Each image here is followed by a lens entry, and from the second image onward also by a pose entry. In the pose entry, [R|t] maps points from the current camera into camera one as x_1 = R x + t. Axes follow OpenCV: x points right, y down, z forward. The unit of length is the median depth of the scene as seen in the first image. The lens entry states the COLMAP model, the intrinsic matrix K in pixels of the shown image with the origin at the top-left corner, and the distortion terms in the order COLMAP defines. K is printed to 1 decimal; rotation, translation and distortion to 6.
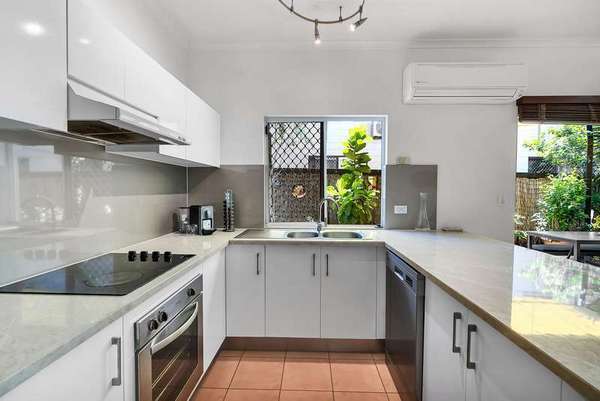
lens RADIAL K [[268.7, 0, 300.2], [0, 268.7, 196.0], [0, 0, 1]] dist [-0.001902, -0.000015]
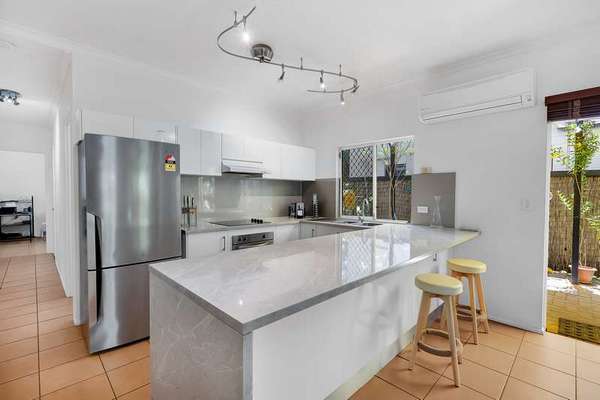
lens RADIAL K [[268.7, 0, 300.5], [0, 268.7, 201.9], [0, 0, 1]] dist [-0.001902, -0.000015]
pose [[0.729424, 0.018598, -0.683809, 0.817787], [-0.023032, 0.999731, 0.002622, 0.024321], [0.683674, 0.013837, 0.729657, -0.295449]]
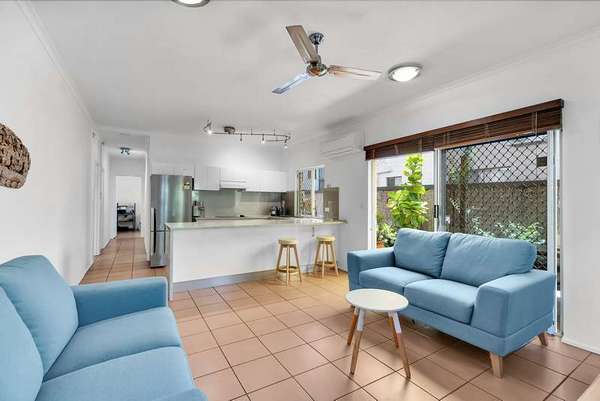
lens RADIAL K [[268.7, 0, 298.0], [0, 268.7, 198.9], [0, 0, 1]] dist [-0.001902, -0.000015]
pose [[0.542297, -0.012291, -0.840097, 2.004074], [-0.025400, 0.999196, -0.031015, 0.037542], [0.839803, 0.038158, 0.541548, -0.307908]]
